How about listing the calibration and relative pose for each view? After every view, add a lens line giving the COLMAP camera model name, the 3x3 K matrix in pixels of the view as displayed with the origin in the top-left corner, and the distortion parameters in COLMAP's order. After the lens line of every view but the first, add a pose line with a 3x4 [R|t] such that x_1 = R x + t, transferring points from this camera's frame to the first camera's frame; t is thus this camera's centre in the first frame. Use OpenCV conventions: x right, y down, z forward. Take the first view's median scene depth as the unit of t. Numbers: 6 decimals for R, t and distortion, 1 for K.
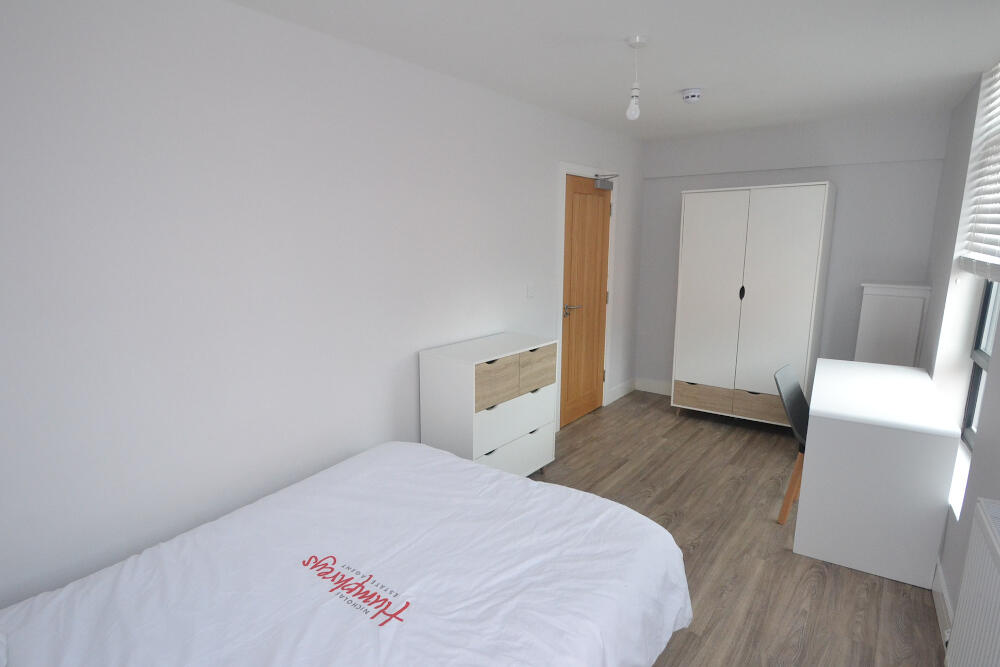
lens RADIAL K [[465.0, 0, 500.0], [0, 465.0, 333.5], [0, 0, 1]] dist [-0.001241, -0.000261]
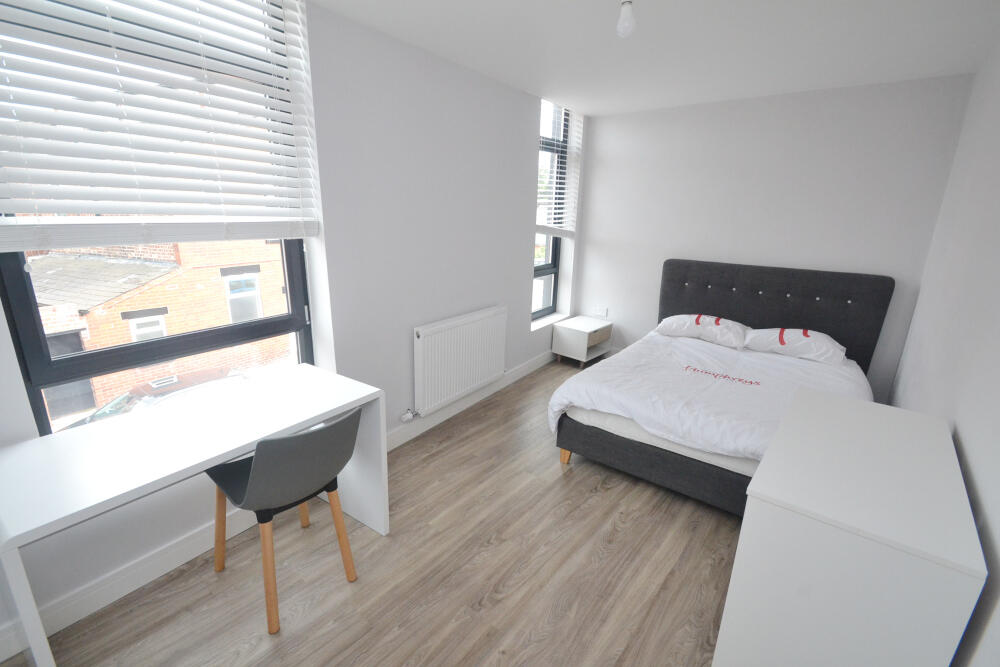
lens RADIAL K [[465.0, 0, 500.0], [0, 465.0, 333.5], [0, 0, 1]] dist [-0.001241, -0.000261]
pose [[-0.999574, -0.017213, -0.023584, 0.474406], [-0.025987, 0.892726, 0.449849, -0.355201], [0.013311, 0.450270, -0.892793, 1.827203]]
